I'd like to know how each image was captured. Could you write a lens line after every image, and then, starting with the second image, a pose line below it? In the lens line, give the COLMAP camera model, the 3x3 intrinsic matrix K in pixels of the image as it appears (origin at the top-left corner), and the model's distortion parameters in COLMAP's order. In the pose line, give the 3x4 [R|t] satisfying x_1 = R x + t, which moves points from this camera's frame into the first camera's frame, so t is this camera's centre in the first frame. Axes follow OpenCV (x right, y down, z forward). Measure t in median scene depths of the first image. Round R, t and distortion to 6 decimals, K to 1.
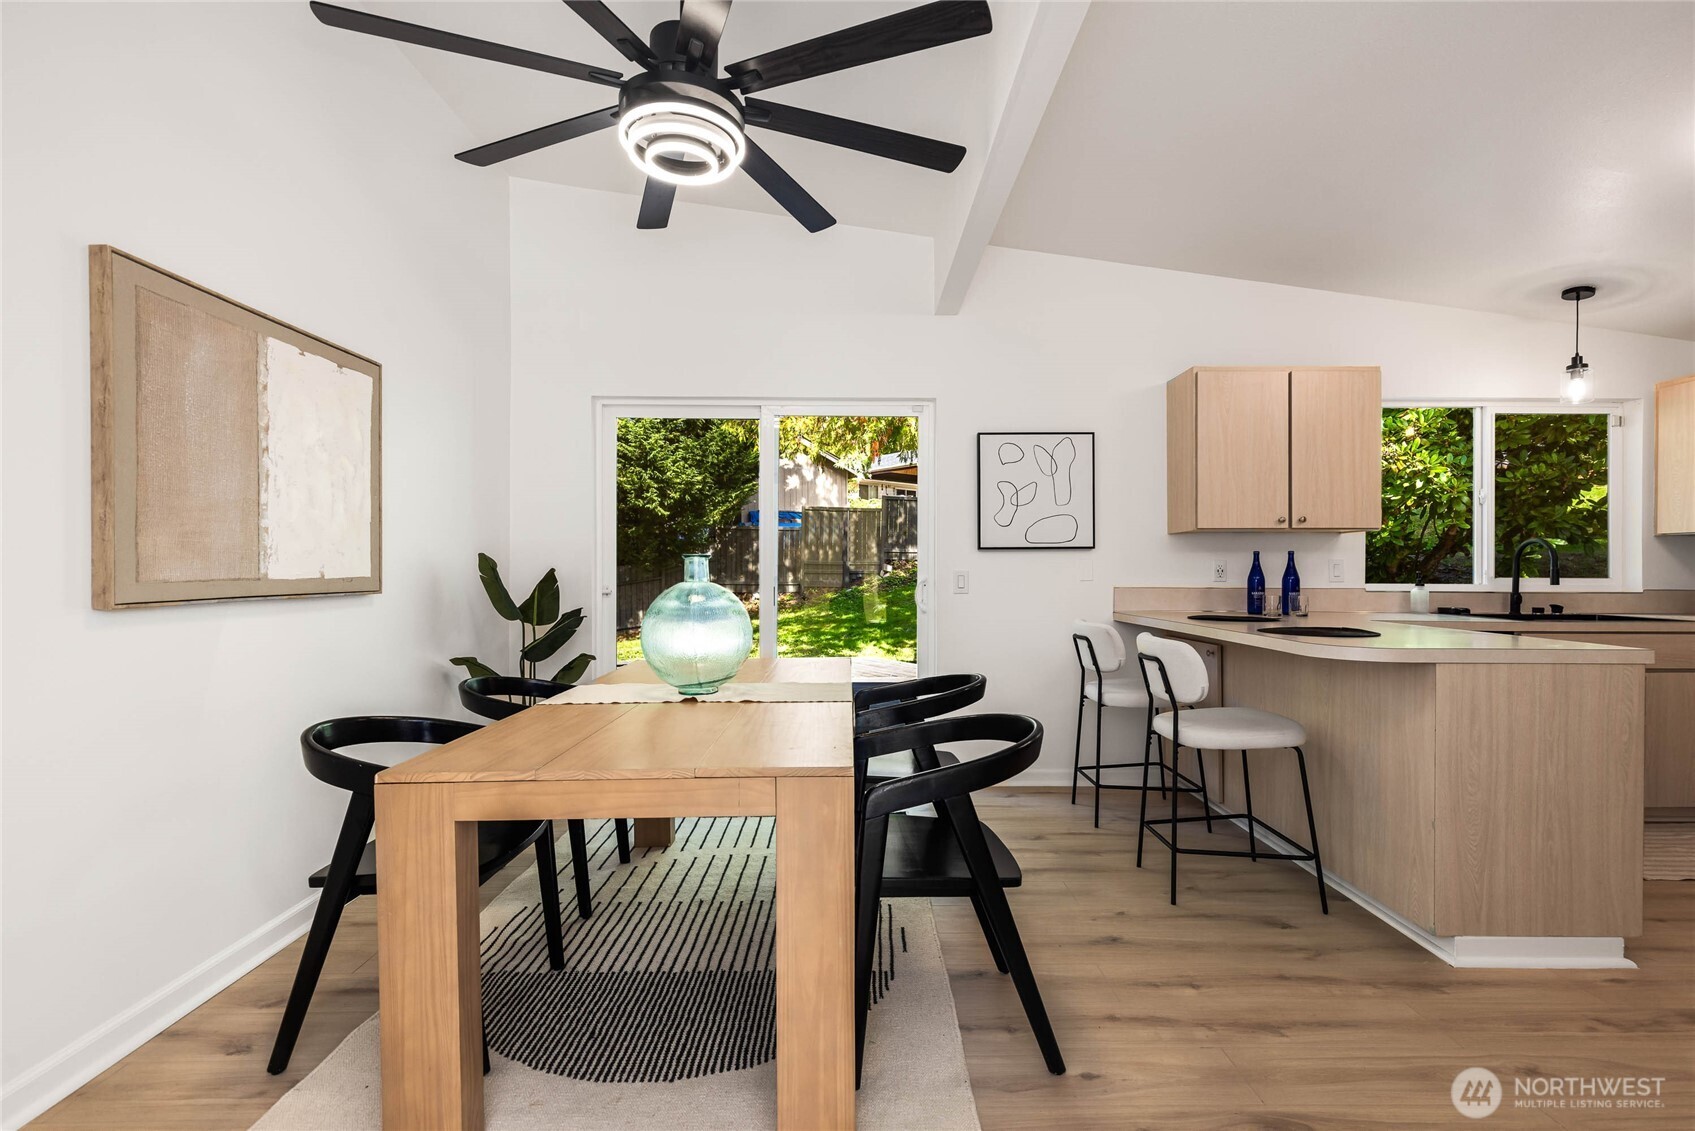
lens RADIAL K [[767.7, 0, 852.1], [0, 767.7, 572.0], [0, 0, 1]] dist [0.004952, 0.000447]
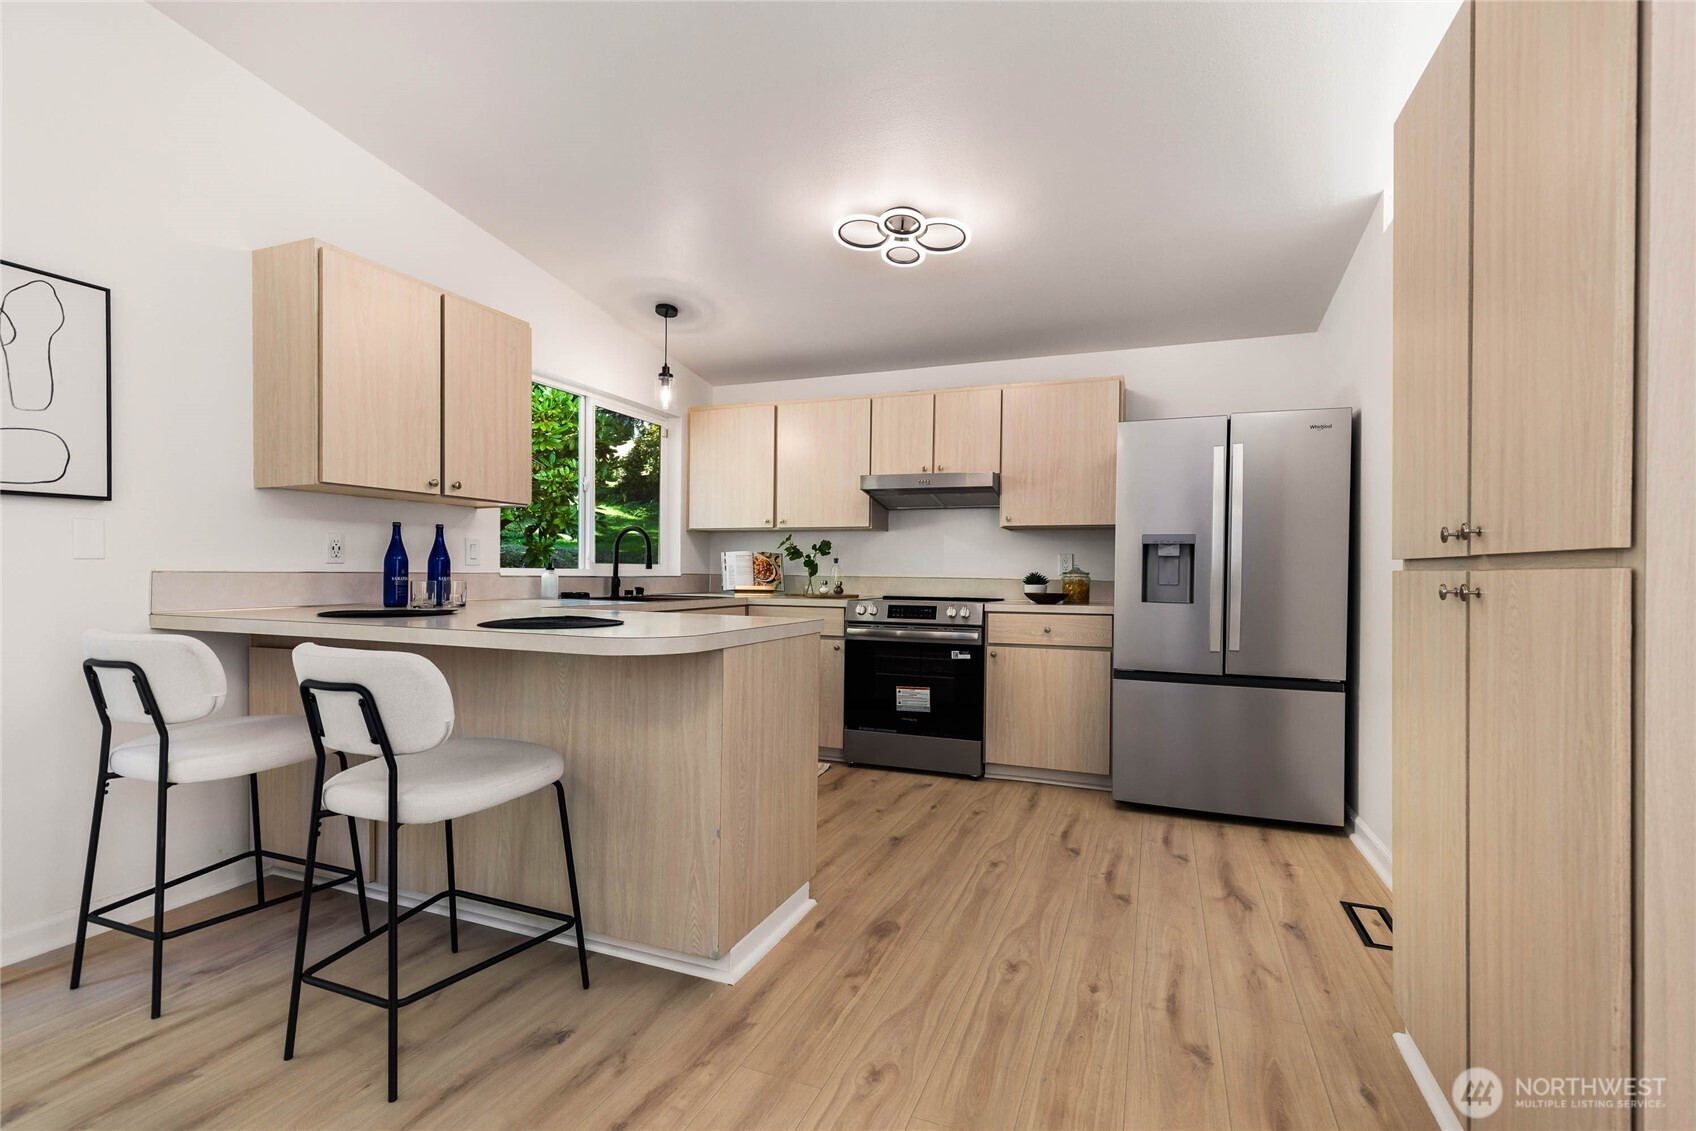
lens RADIAL K [[768.2, 0, 854.2], [0, 768.2, 573.6], [0, 0, 1]] dist [0.004952, 0.000447]
pose [[0.374483, -0.000744, 0.927234, 0.002245], [-0.006749, 0.999971, 0.003528, 0.019268], [-0.927209, -0.007580, 0.374467, 0.356792]]
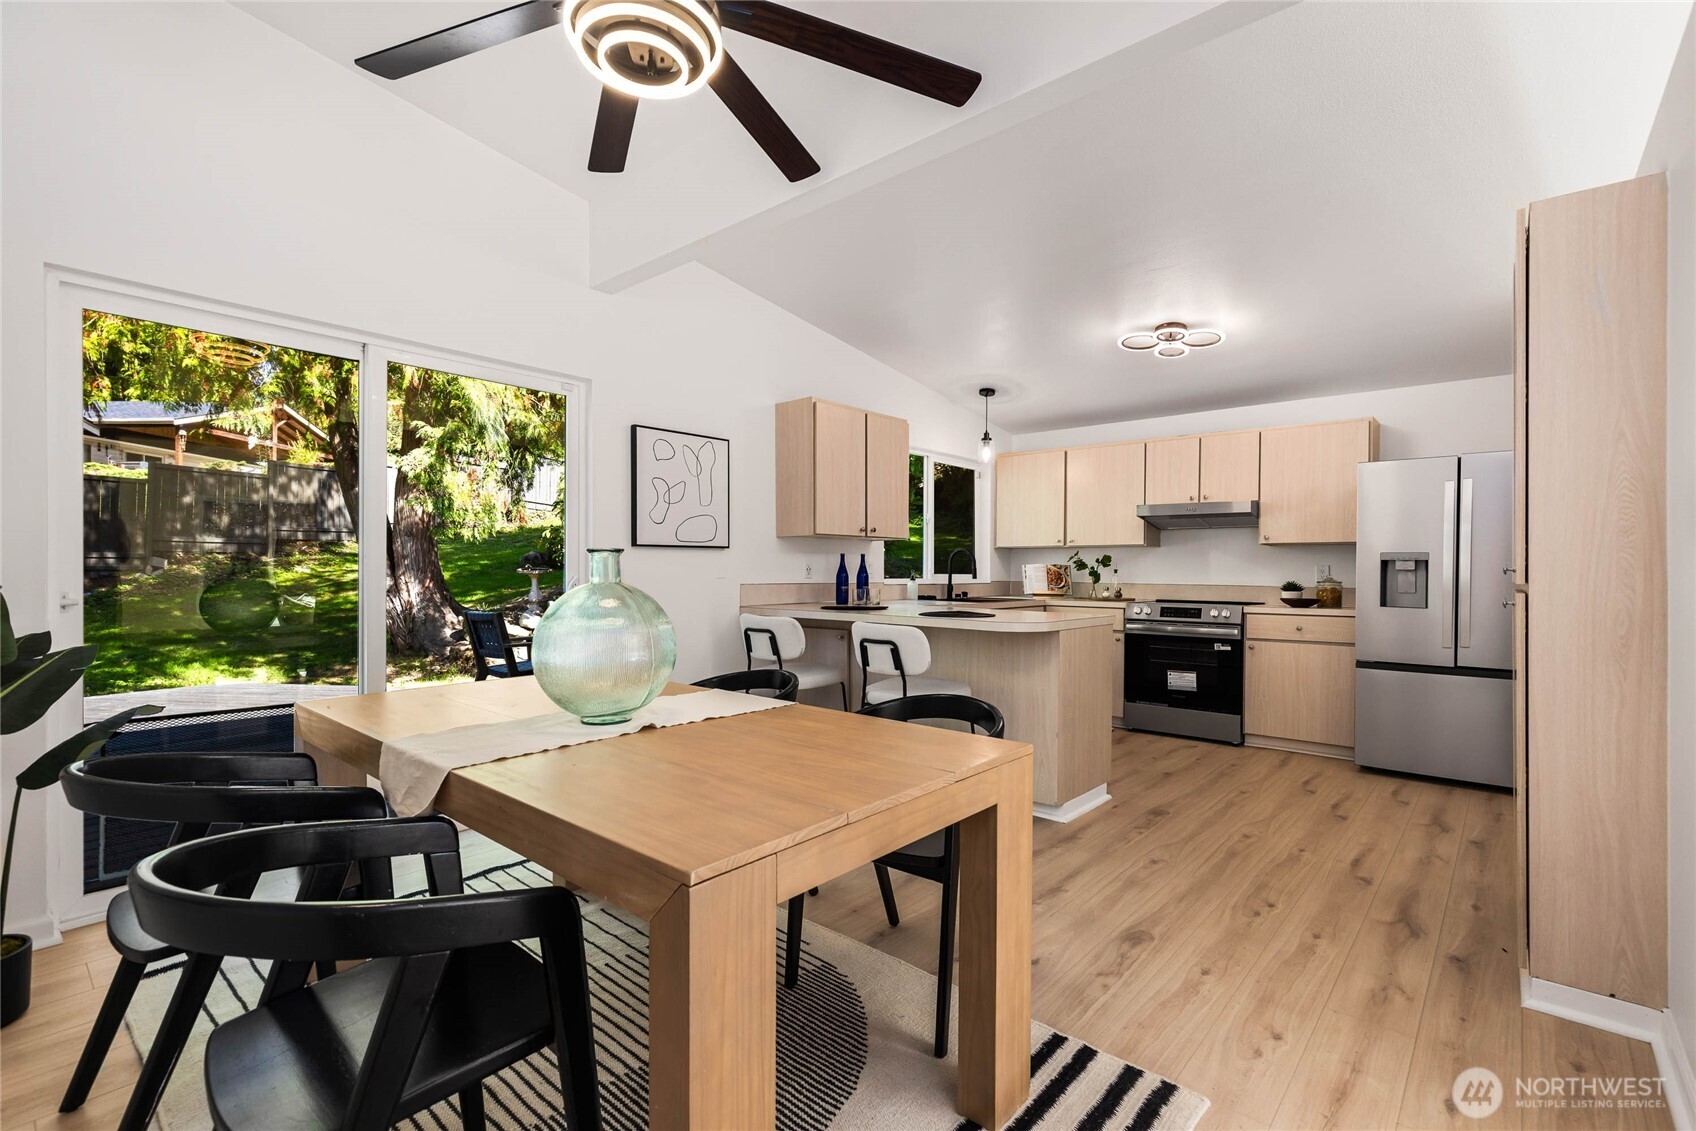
lens RADIAL K [[768.2, 0, 851.2], [0, 768.2, 571.4], [0, 0, 1]] dist [0.004952, 0.000447]
pose [[0.660810, -0.000002, 0.750553, -0.449994], [-0.002420, 0.999995, 0.002133, -0.001176], [-0.750550, -0.003226, 0.660806, 0.197154]]
